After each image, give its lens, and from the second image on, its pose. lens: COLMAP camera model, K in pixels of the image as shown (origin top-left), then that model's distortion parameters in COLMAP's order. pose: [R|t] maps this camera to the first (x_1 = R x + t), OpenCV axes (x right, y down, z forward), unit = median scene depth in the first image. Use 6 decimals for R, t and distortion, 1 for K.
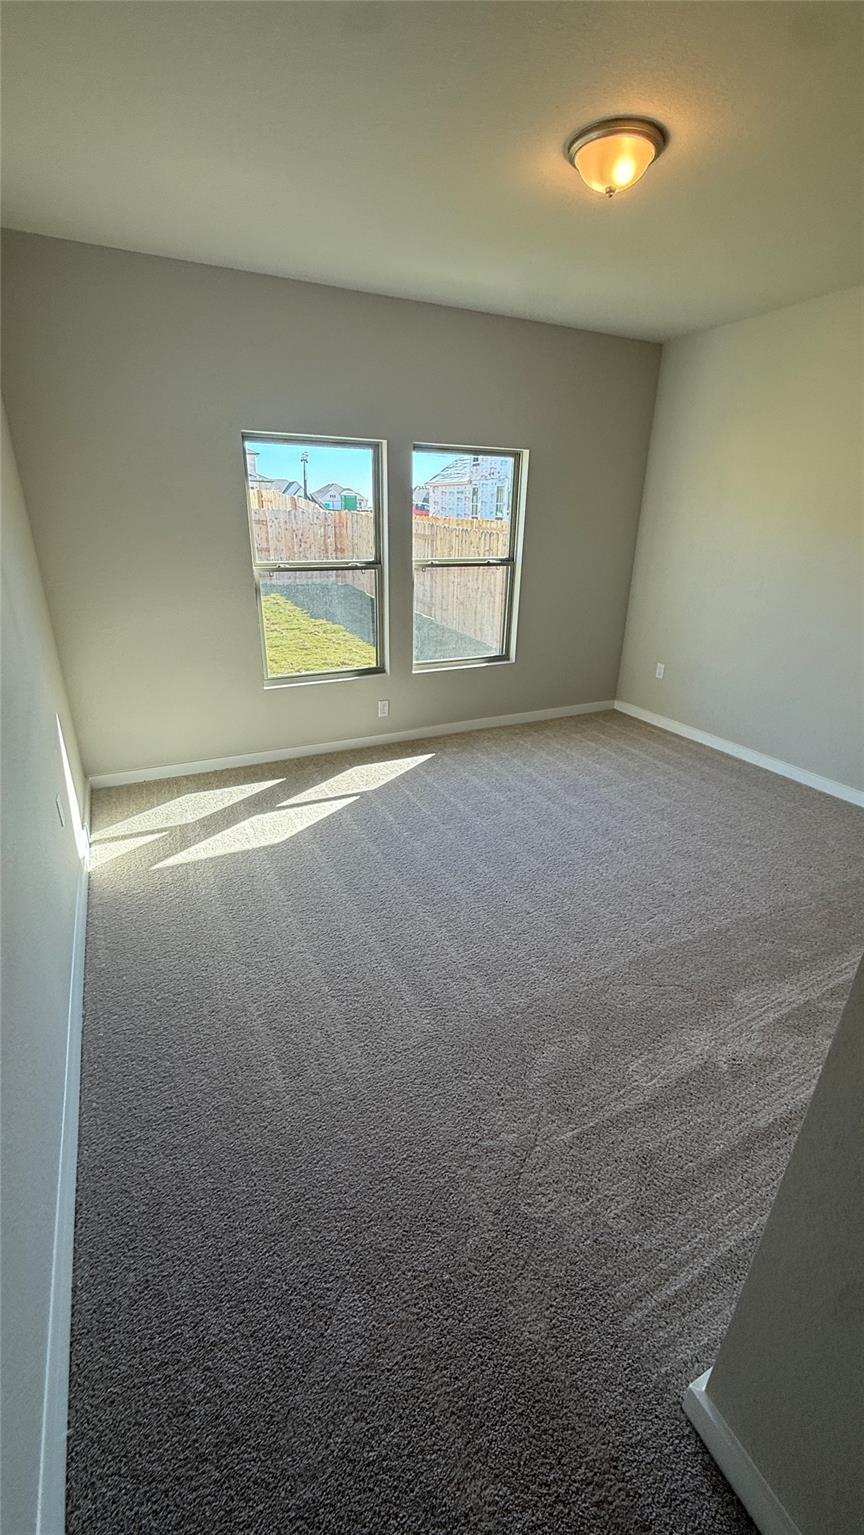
lens RADIAL K [[610.7, 0, 434.5], [0, 610.7, 763.6], [0, 0, 1]] dist [0.000841, 0.000219]
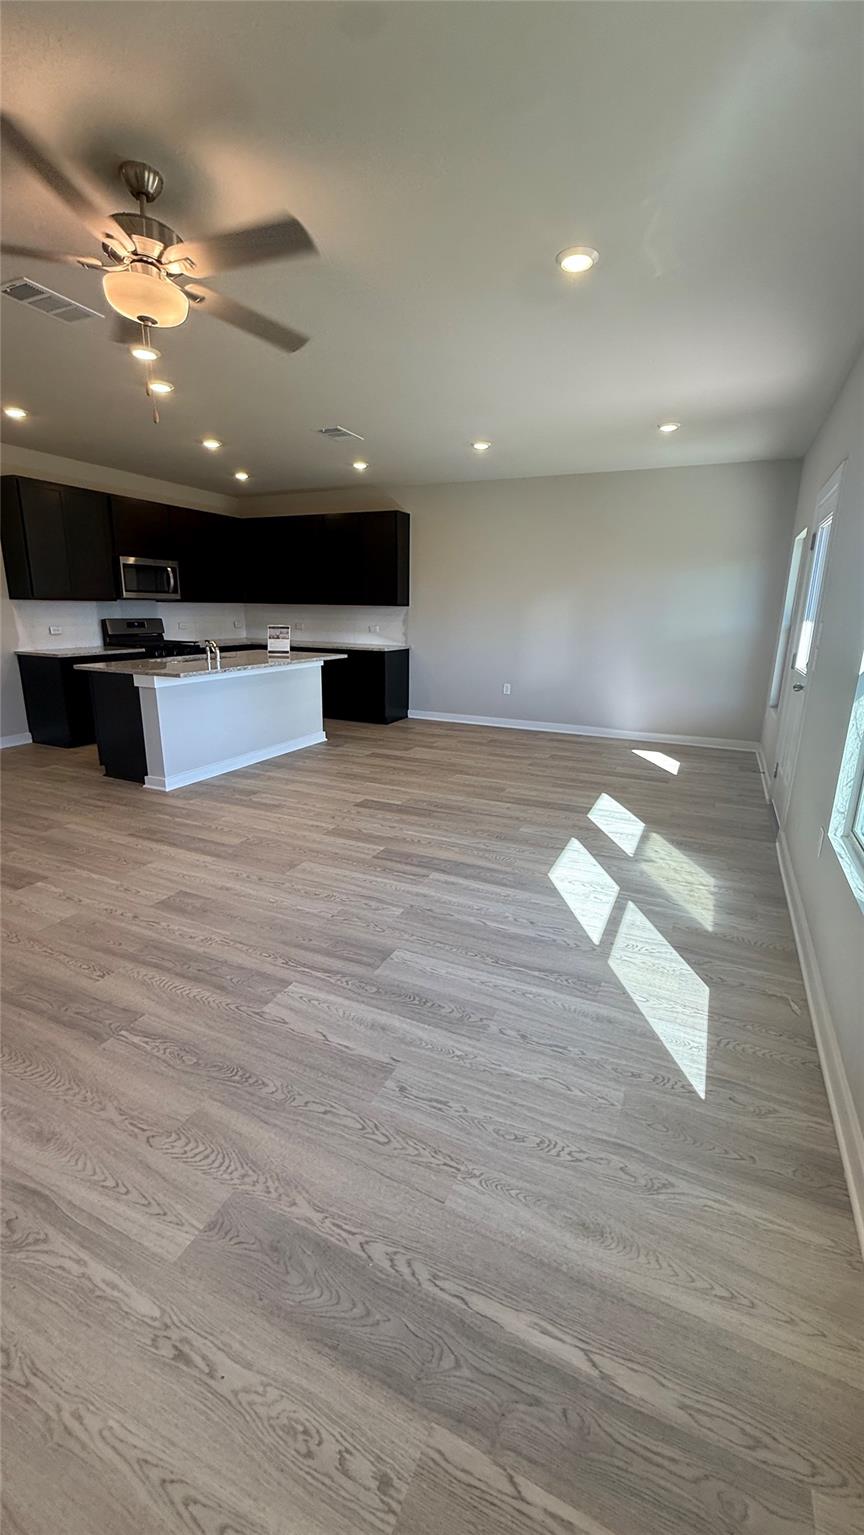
lens RADIAL K [[610.7, 0, 434.5], [0, 610.7, 763.6], [0, 0, 1]] dist [0.000841, 0.000219]
pose [[-0.768535, 0.142926, -0.623639, 0.394321], [-0.252253, 0.828086, 0.500641, -0.387388], [0.587982, 0.542075, -0.600360, 1.091175]]
